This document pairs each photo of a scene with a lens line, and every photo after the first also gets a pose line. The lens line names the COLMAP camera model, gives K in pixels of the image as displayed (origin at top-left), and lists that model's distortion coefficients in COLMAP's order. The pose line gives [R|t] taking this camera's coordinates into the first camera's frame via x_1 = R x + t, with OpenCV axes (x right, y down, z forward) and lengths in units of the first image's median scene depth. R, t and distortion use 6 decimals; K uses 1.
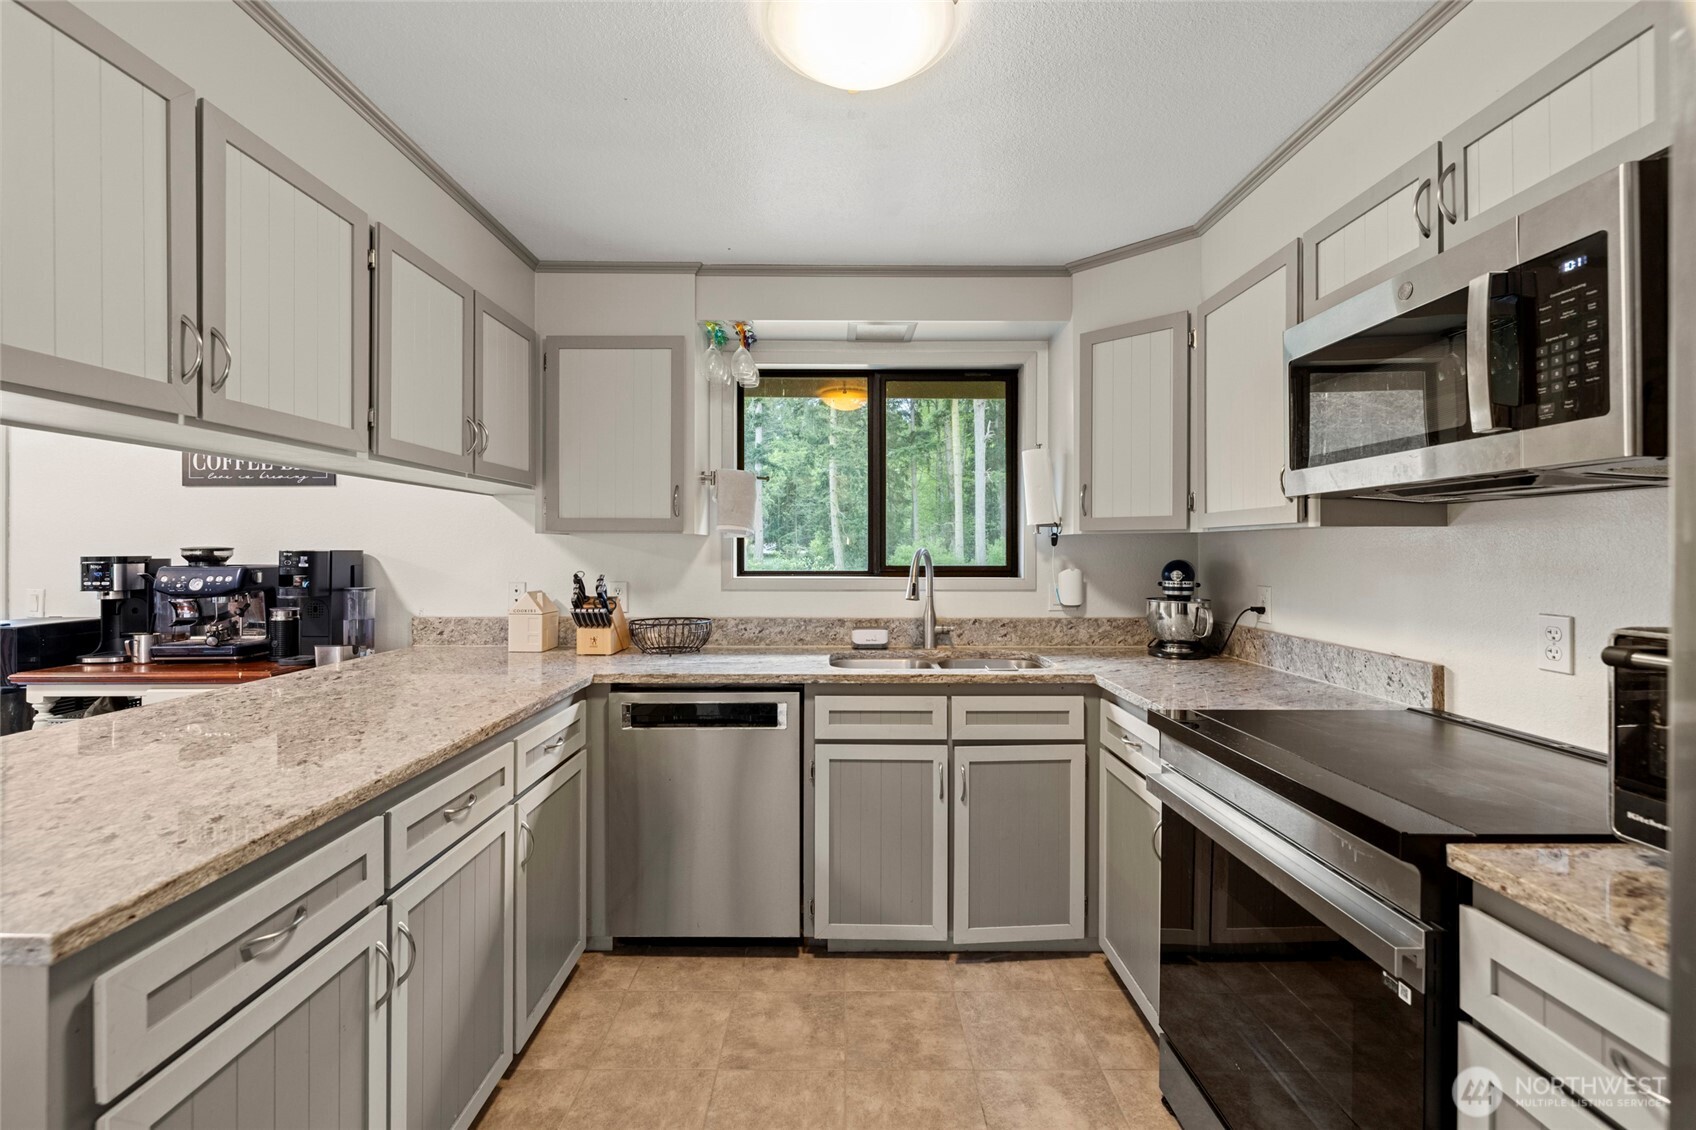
lens RADIAL K [[720.8, 0, 843.5], [0, 720.8, 538.7], [0, 0, 1]] dist [0.006157, 0.000231]
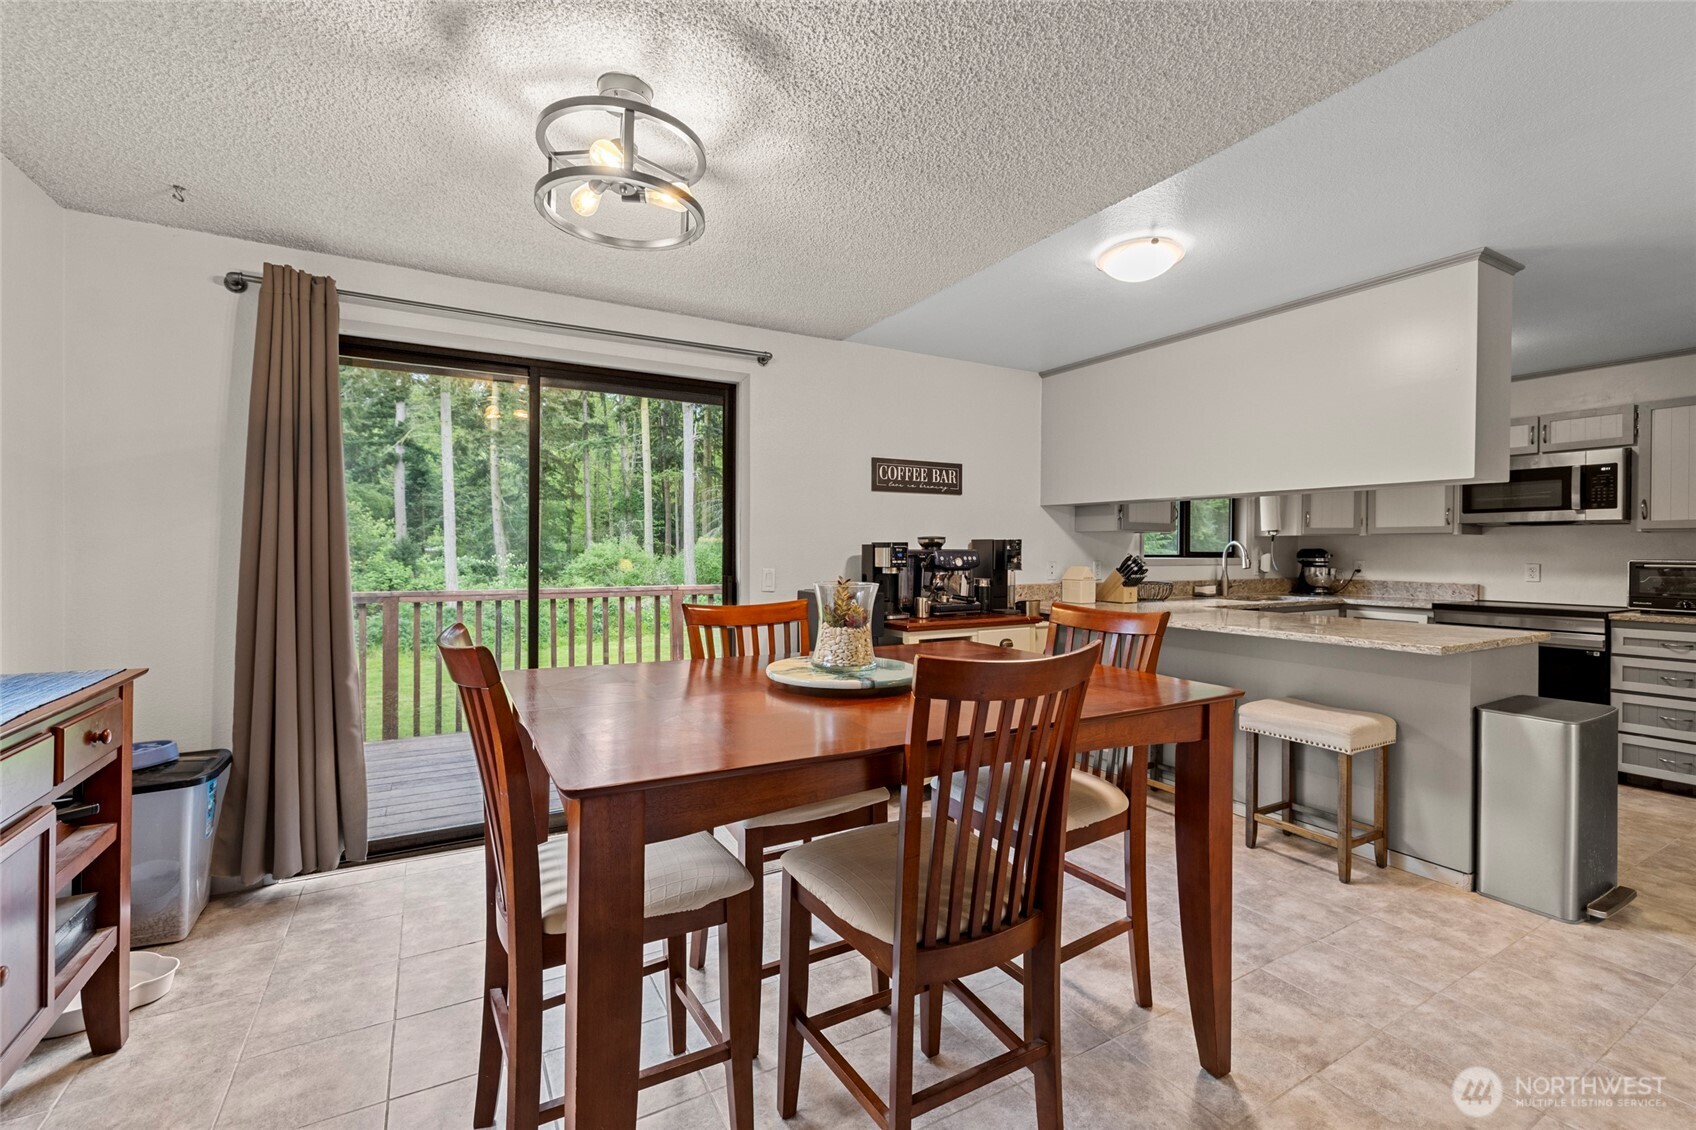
lens RADIAL K [[725.8, 0, 840.9], [0, 725.8, 554.3], [0, 0, 1]] dist [0.000930, -0.000423]
pose [[0.870510, 0.000519, 0.492150, -1.785623], [-0.012199, 0.999715, 0.020524, 0.020067], [-0.491999, -0.023870, 0.870269, -0.151997]]
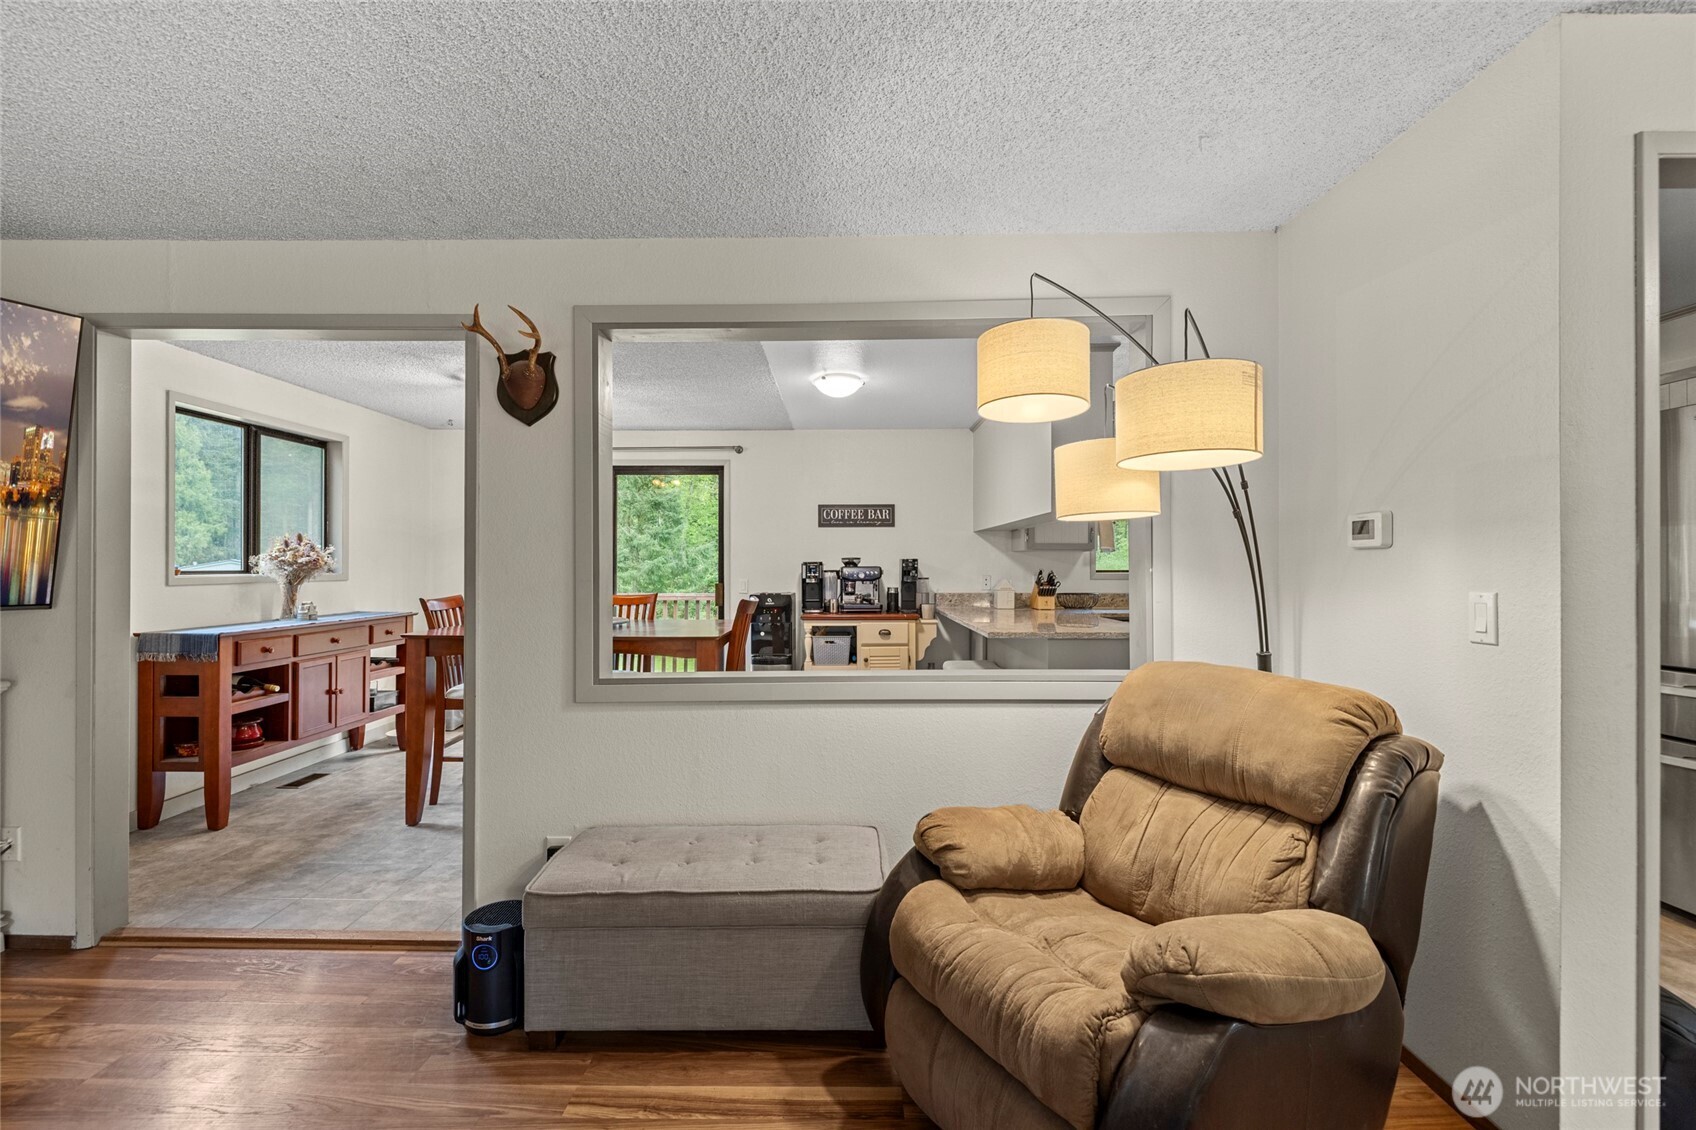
lens RADIAL K [[703.9, 0, 848.0], [0, 703.9, 565.0], [0, 0, 1]] dist [0.000769, -0.000174]
pose [[0.999995, -0.000208, -0.003276, -0.908985], [0.000250, 0.999918, 0.012798, 0.007755], [0.003273, -0.012798, 0.999913, -1.017286]]
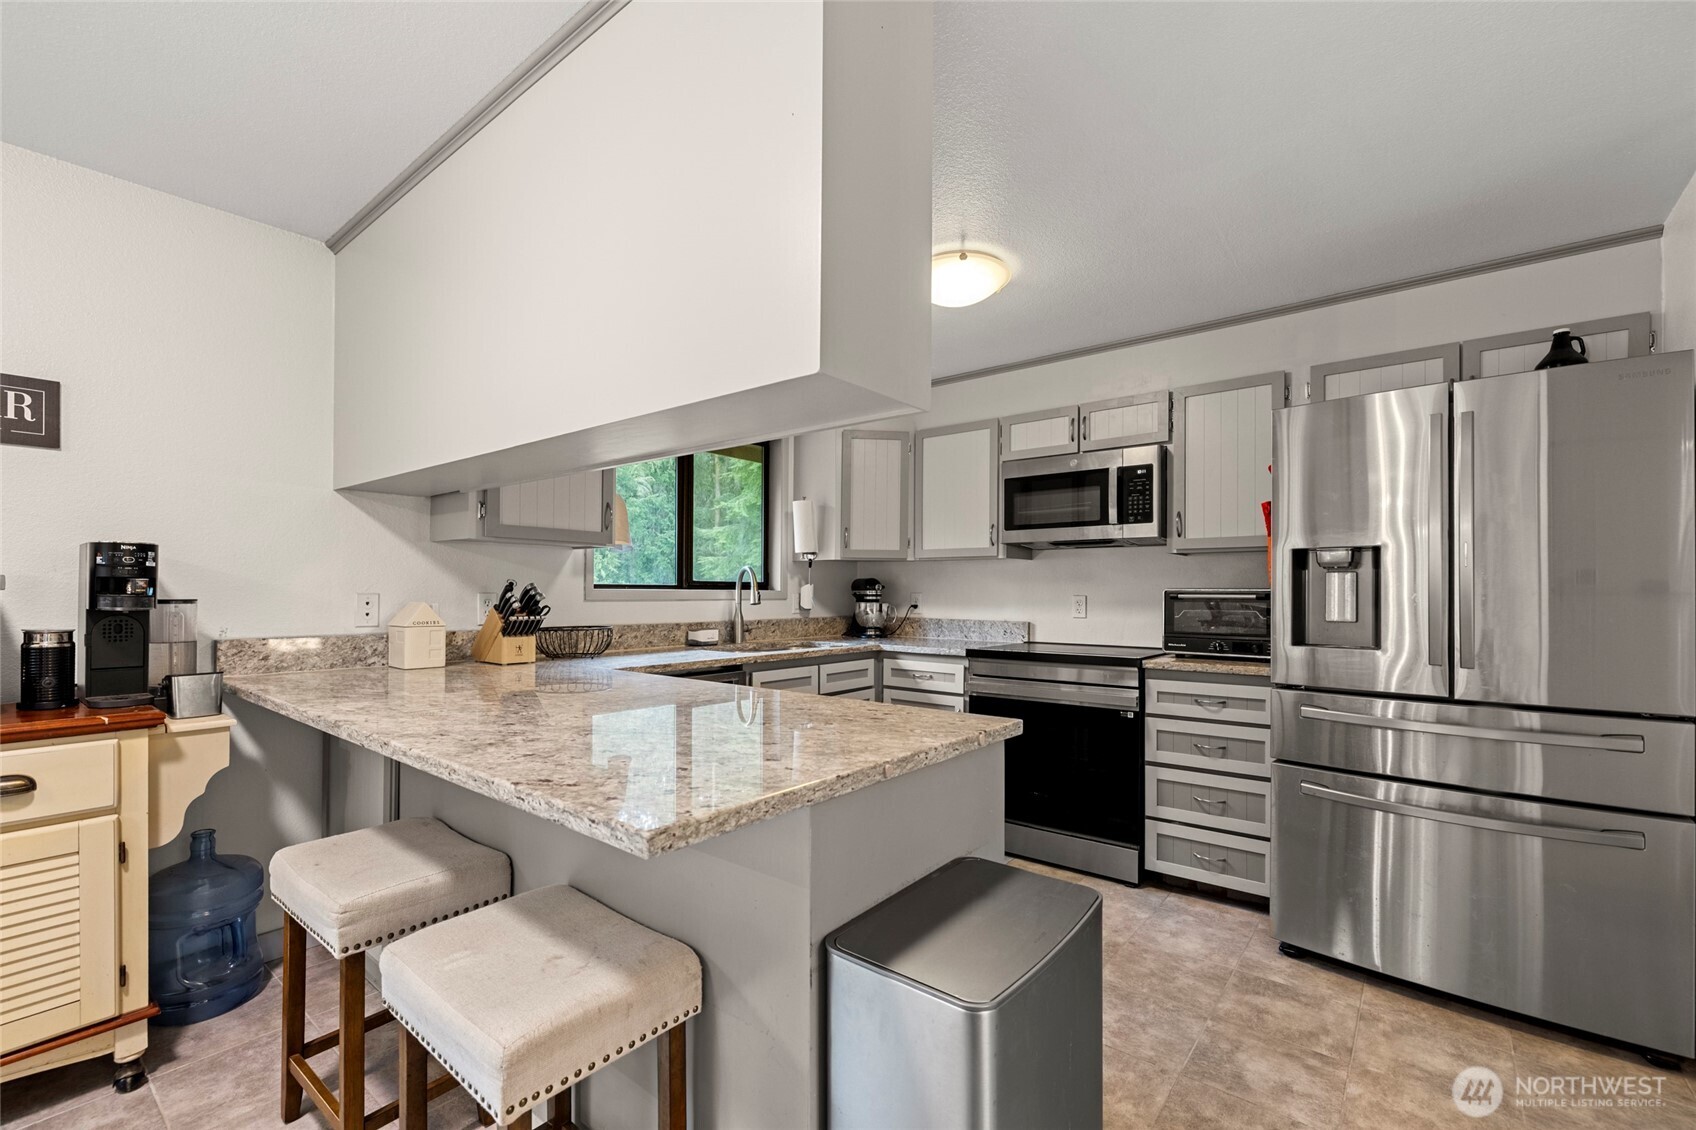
lens RADIAL K [[724.0, 0, 841.7], [0, 724.0, 586.2], [0, 0, 1]] dist [0.000442, -0.000533]
pose [[0.632971, 0.007782, 0.774136, -0.840667], [-0.016954, 0.999849, 0.003812, 0.042857], [-0.773990, -0.015537, 0.633007, 0.021382]]
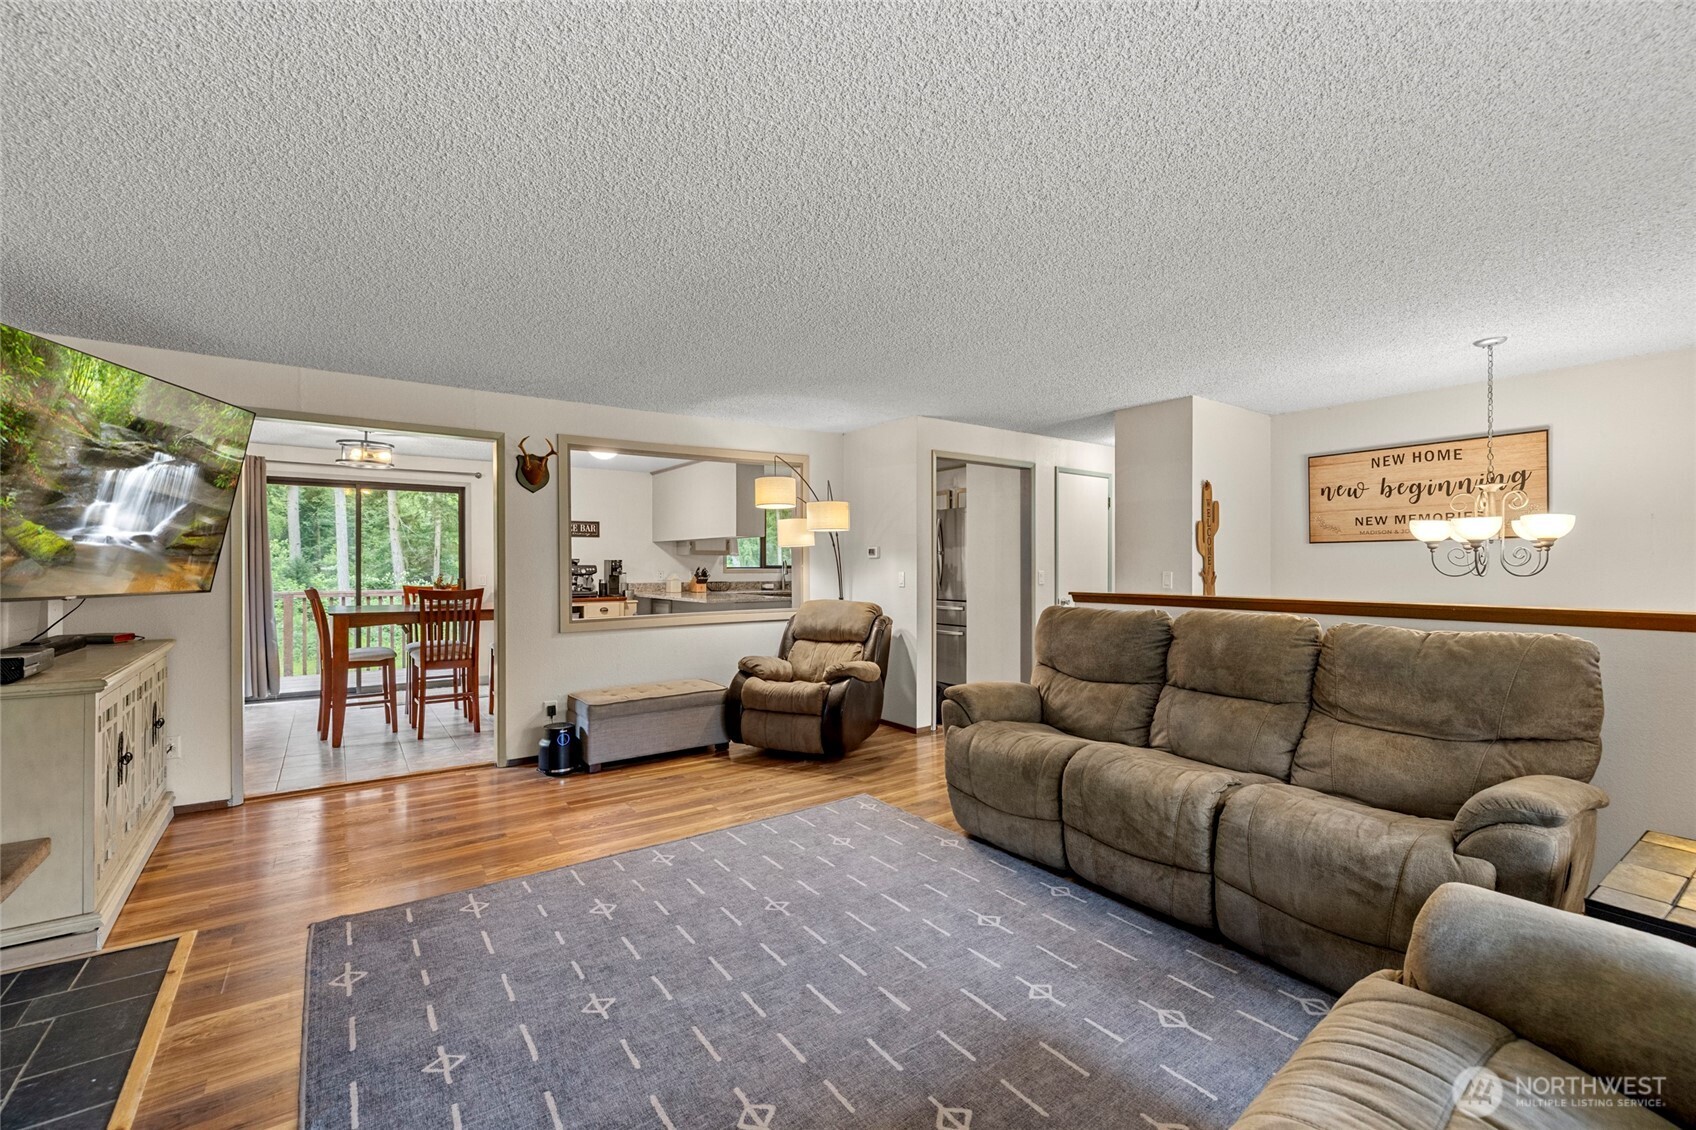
lens RADIAL K [[716.3, 0, 834.9], [0, 716.3, 569.7], [0, 0, 1]] dist [0.002142, 0.000030]
pose [[0.816712, -0.005151, 0.577022, -1.726412], [-0.006866, 0.999803, 0.018644, -0.005534], [-0.577005, -0.019189, 0.816515, -2.000046]]
